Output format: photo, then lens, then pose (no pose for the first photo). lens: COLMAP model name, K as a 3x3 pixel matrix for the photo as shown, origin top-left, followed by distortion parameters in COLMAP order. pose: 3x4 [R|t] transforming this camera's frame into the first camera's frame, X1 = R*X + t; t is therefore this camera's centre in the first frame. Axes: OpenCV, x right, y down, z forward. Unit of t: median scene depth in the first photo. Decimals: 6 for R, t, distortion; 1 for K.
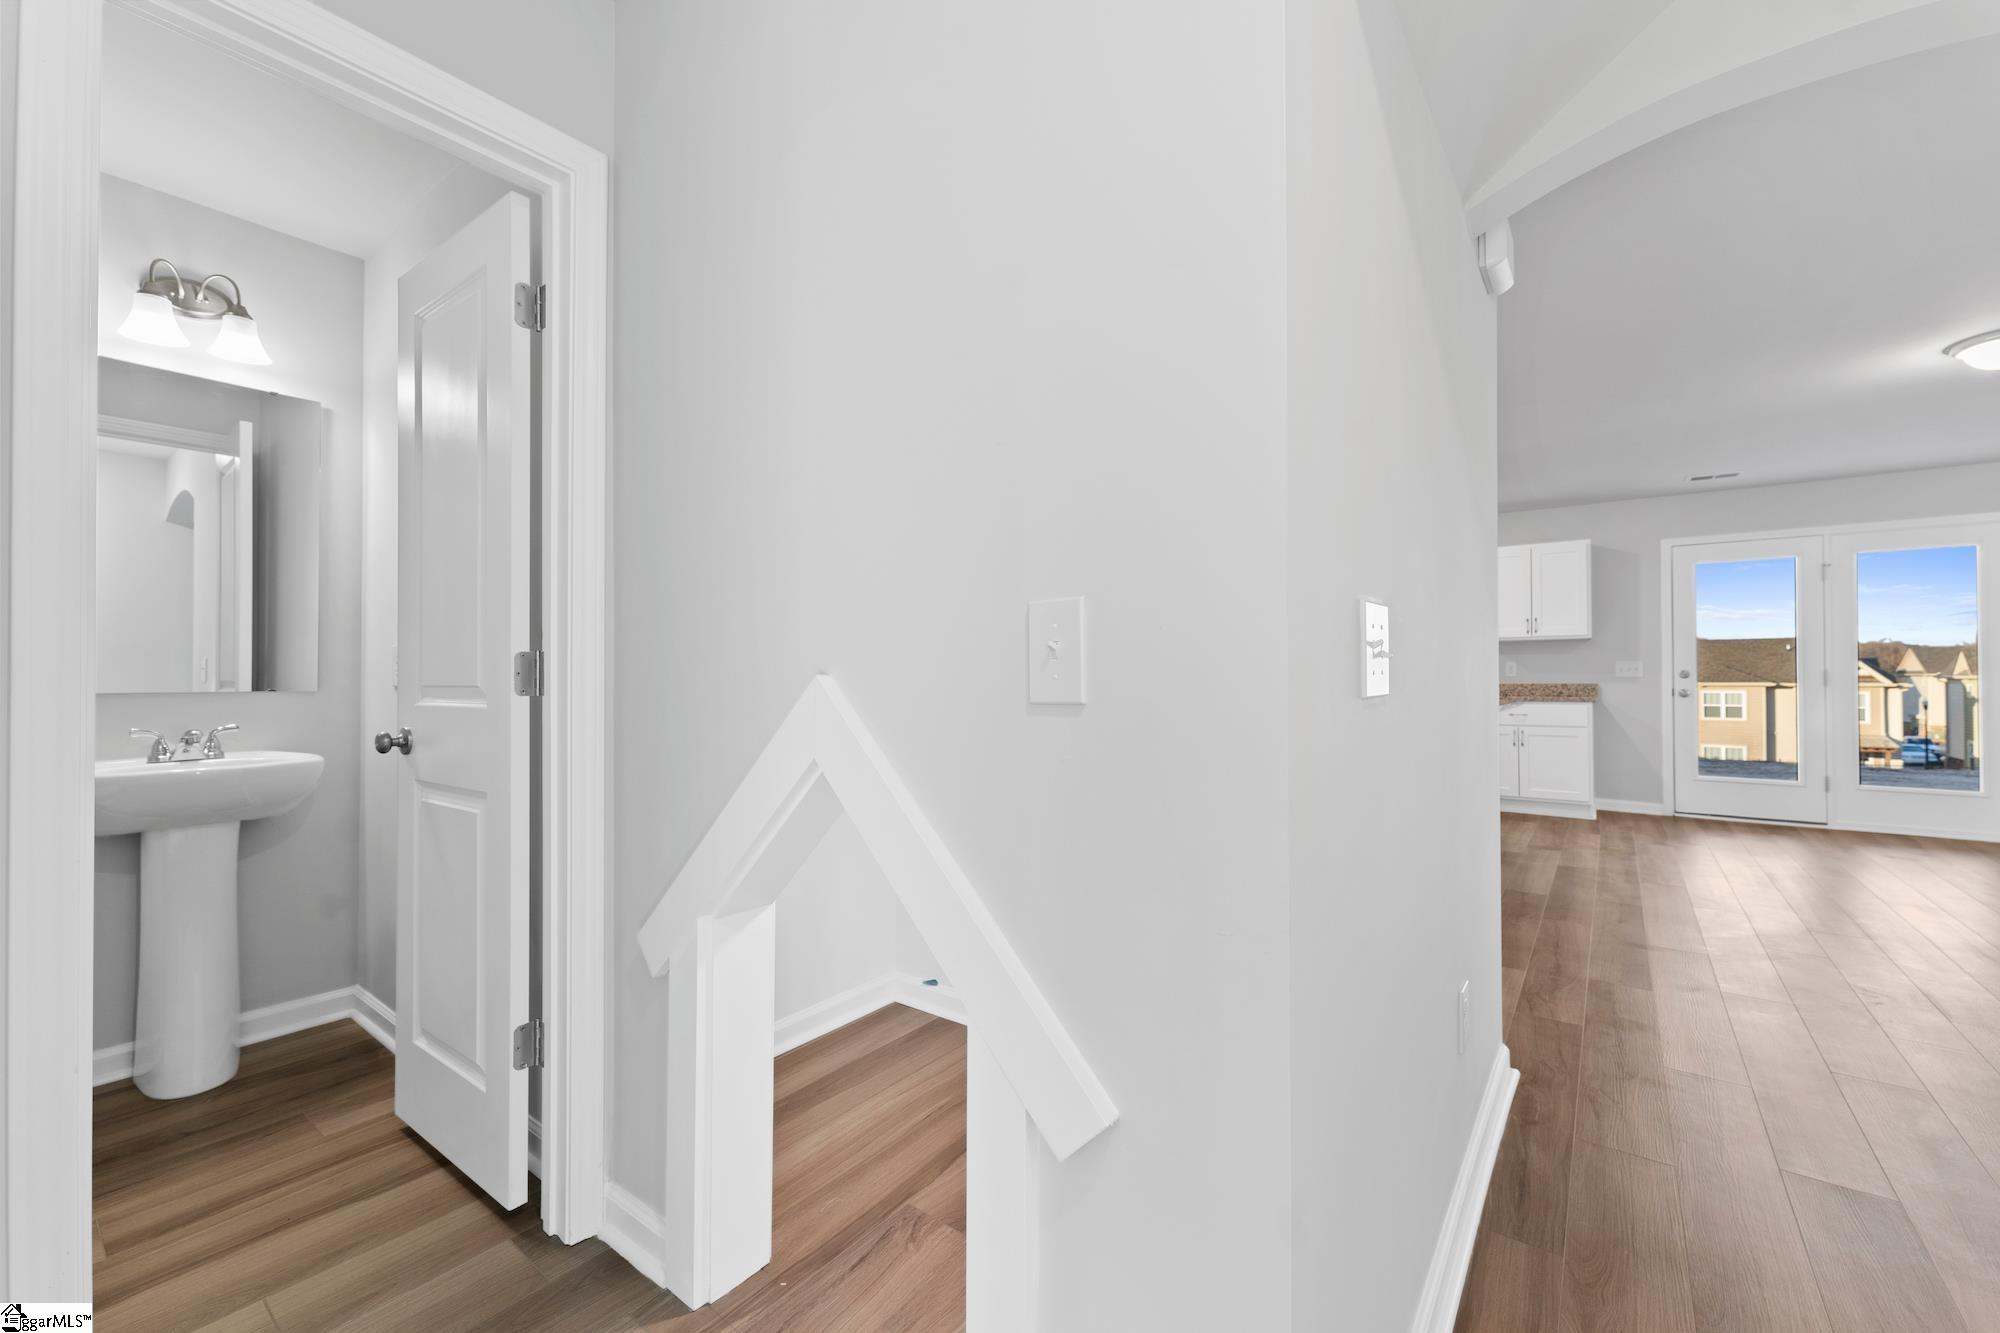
lens RADIAL K [[799.5, 0, 1000.0], [0, 799.5, 666.5], [0, 0, 1]] dist [0.000583, 0.000044]
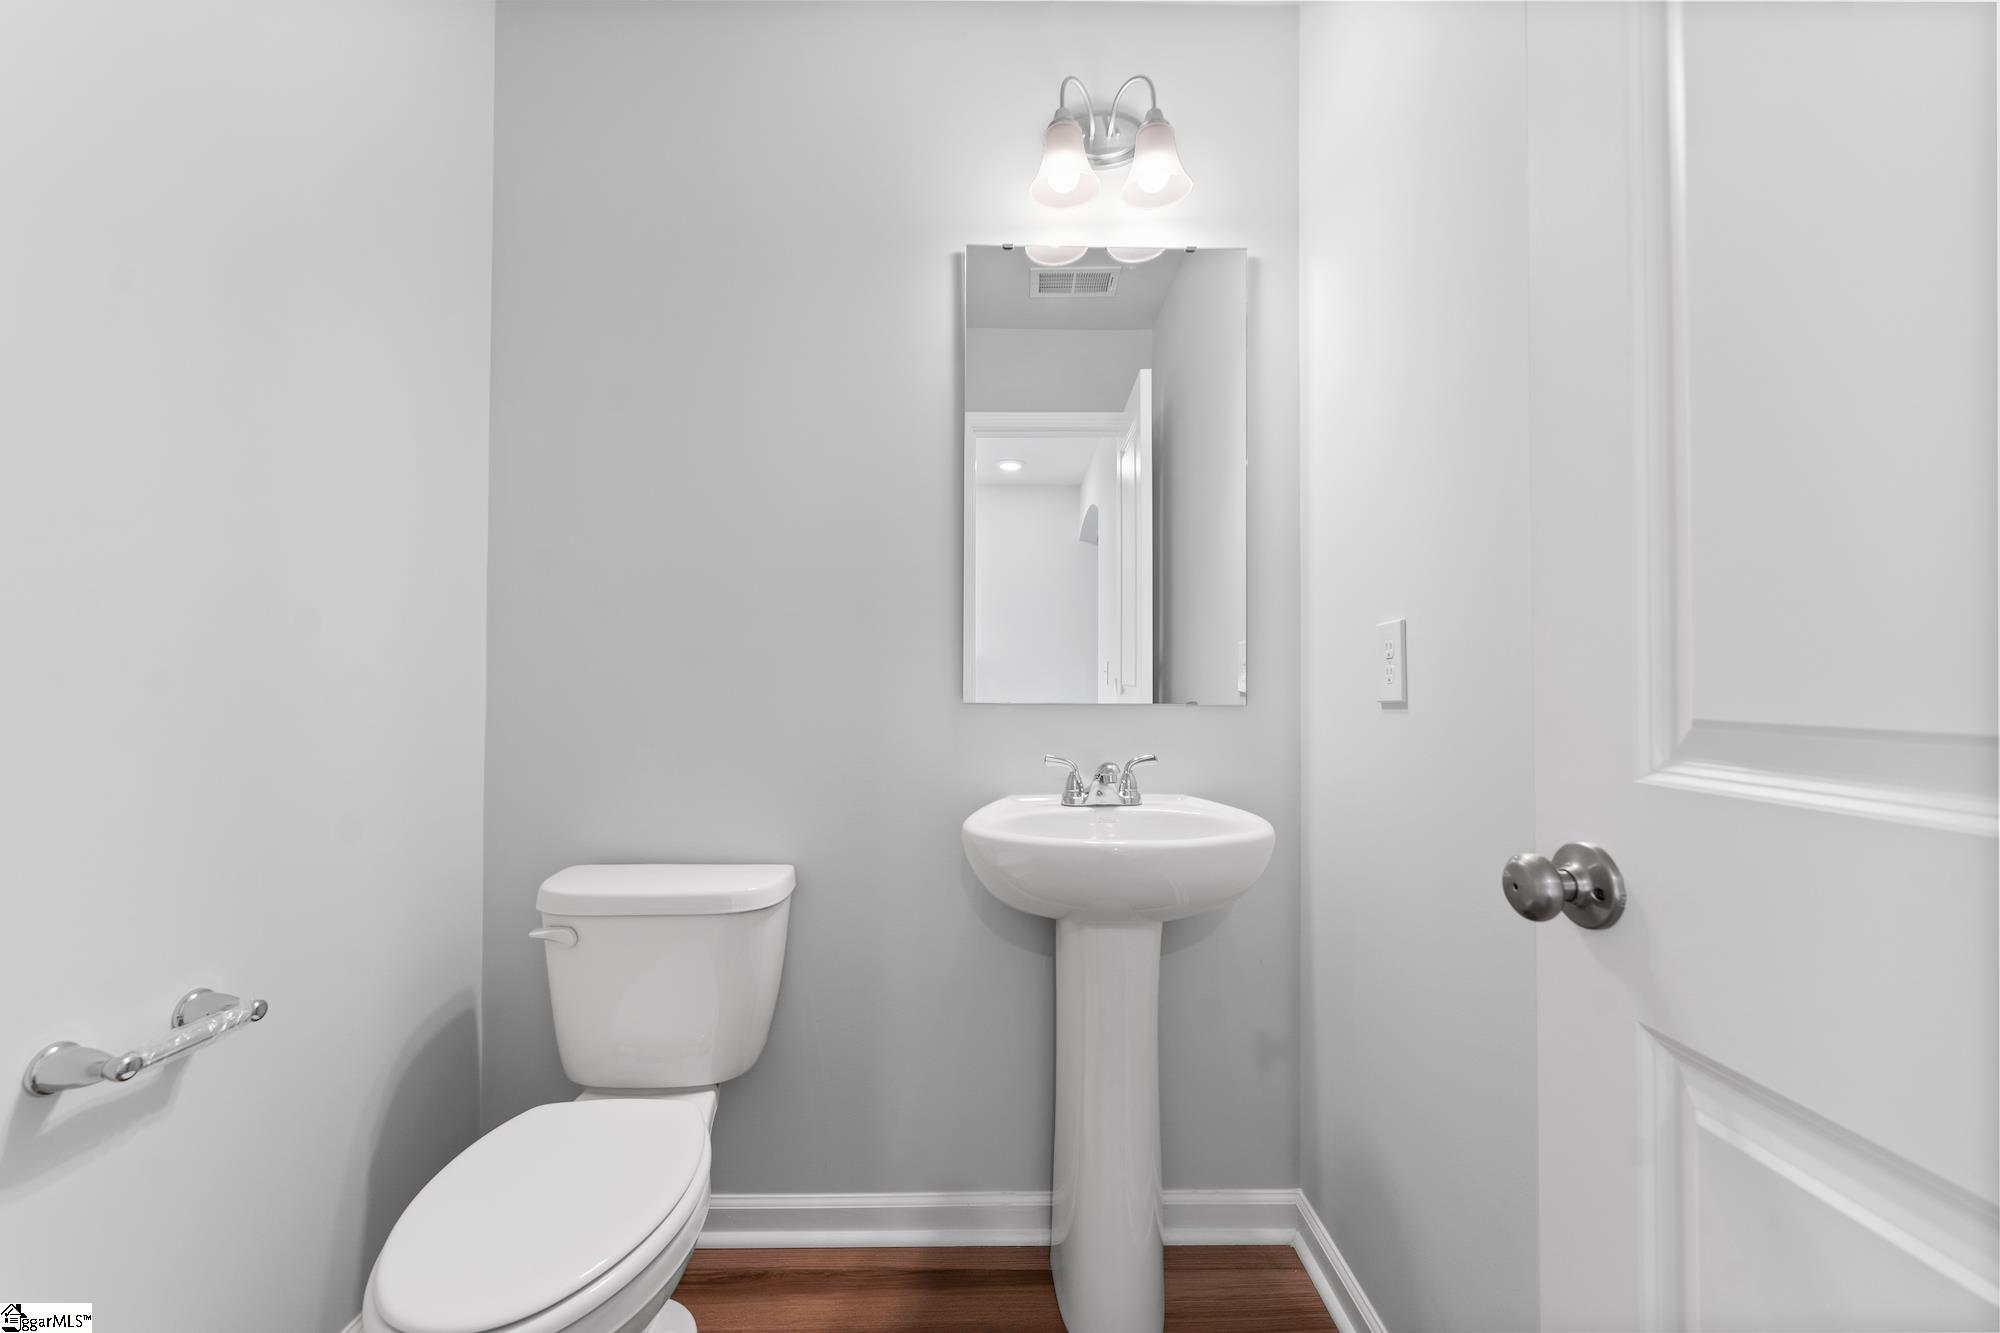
lens RADIAL K [[799.5, 0, 1000.0], [0, 799.5, 666.5], [0, 0, 1]] dist [0.000583, 0.000044]
pose [[0.615535, -0.008975, -0.788059, -0.524556], [0.005142, 0.999960, -0.007372, 0.003672], [0.788093, 0.000486, 0.615556, 0.505390]]
